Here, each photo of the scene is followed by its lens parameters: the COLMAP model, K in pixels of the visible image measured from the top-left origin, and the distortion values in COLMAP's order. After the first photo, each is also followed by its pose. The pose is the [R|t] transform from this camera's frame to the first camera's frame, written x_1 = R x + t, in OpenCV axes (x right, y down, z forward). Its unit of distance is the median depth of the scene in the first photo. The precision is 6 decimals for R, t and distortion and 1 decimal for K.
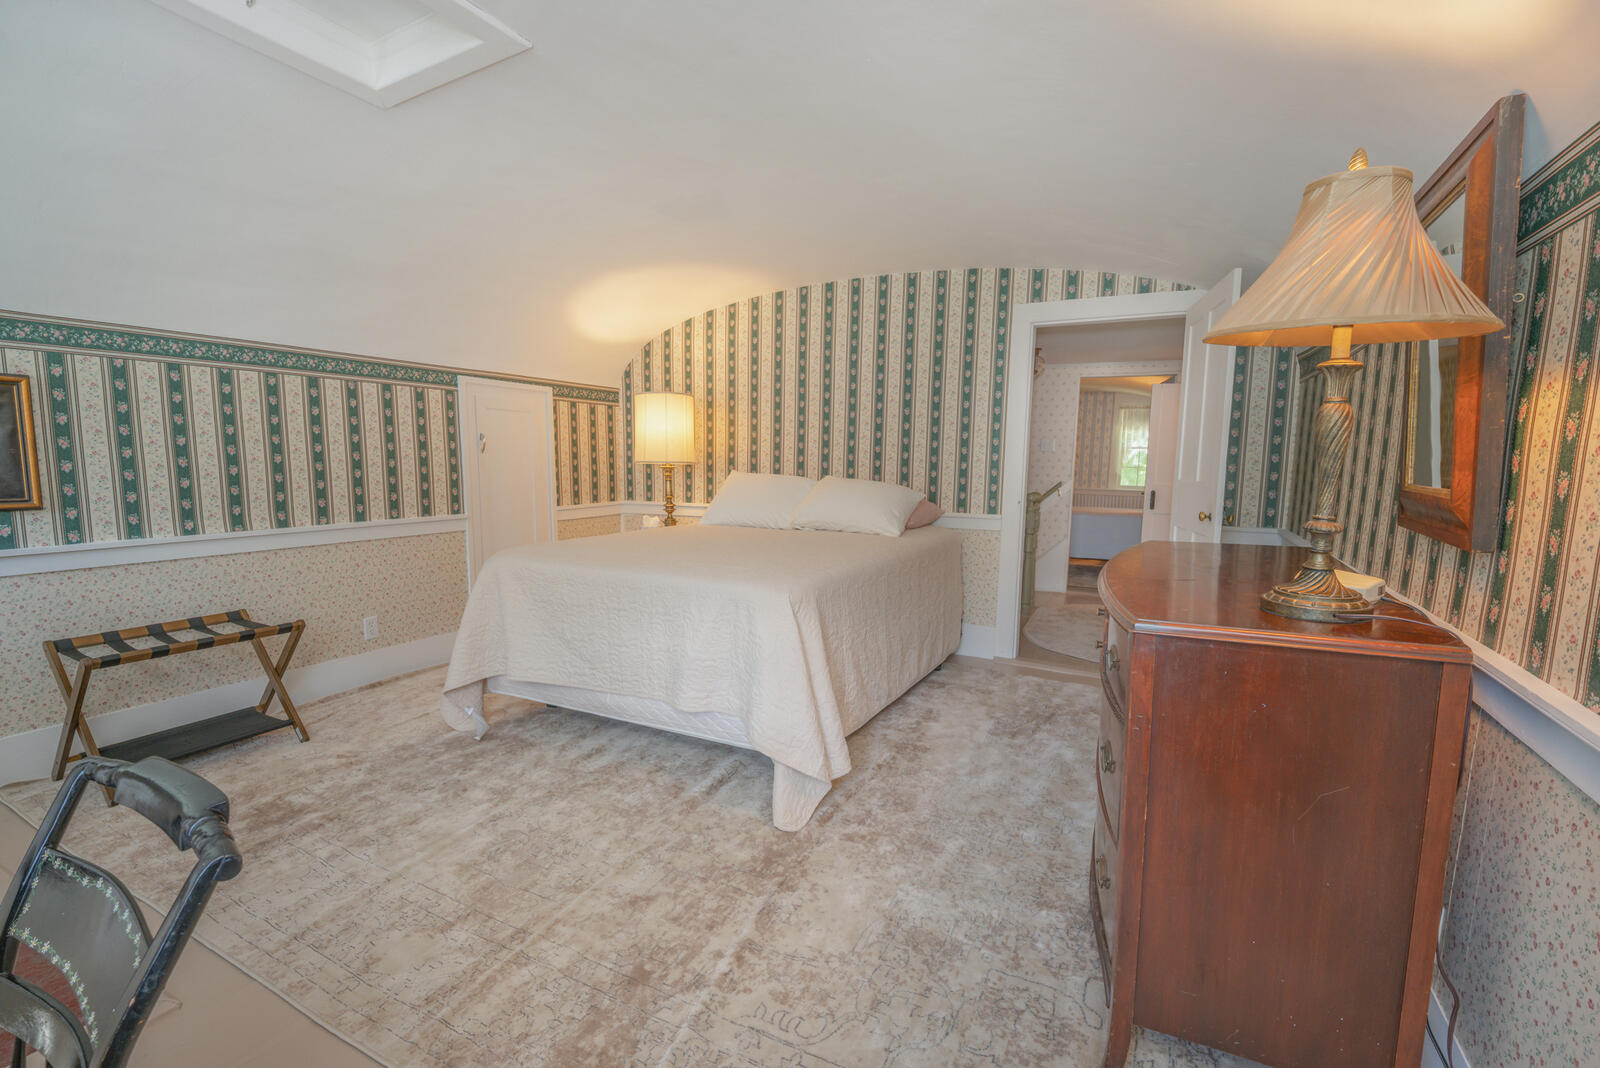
lens RADIAL K [[665.8, 0, 811.1], [0, 665.8, 535.3], [0, 0, 1]] dist [-0.008611, -0.003067]
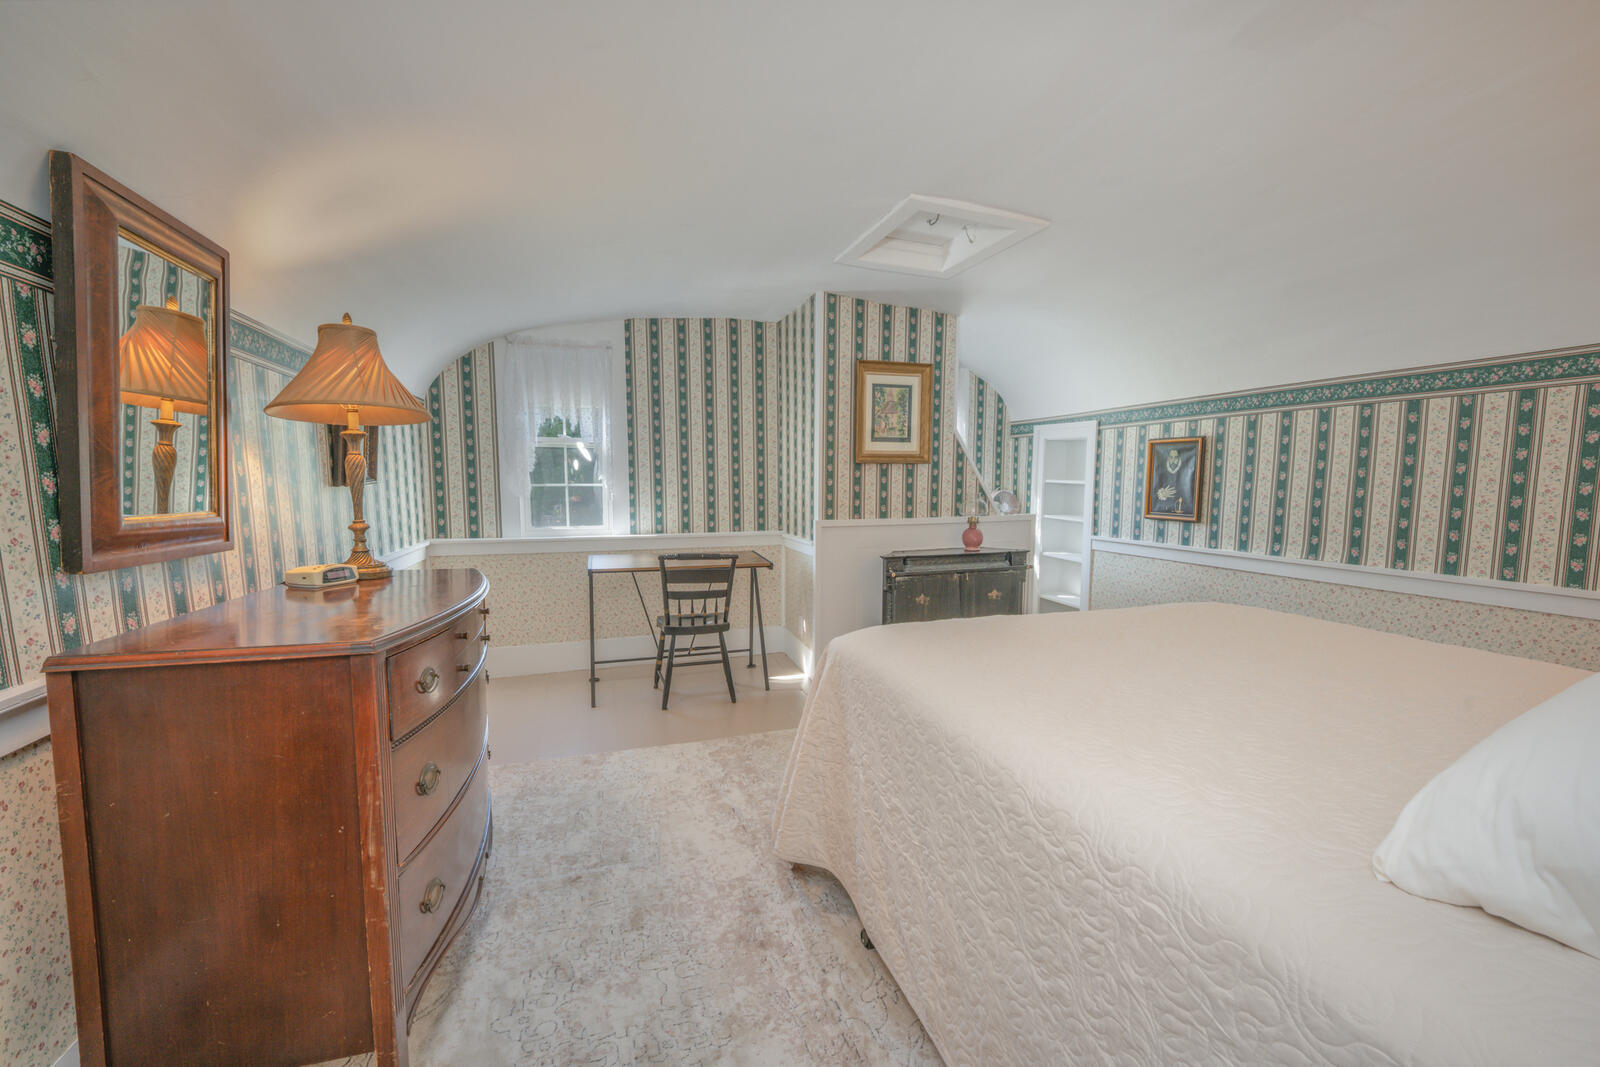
lens RADIAL K [[665.8, 0, 814.3], [0, 665.8, 535.0], [0, 0, 1]] dist [-0.008611, -0.003067]
pose [[-0.678513, 0.032547, -0.733867, 0.460189], [-0.112018, 0.982750, 0.147154, -0.113159], [0.725998, 0.182052, -0.663163, 1.124834]]
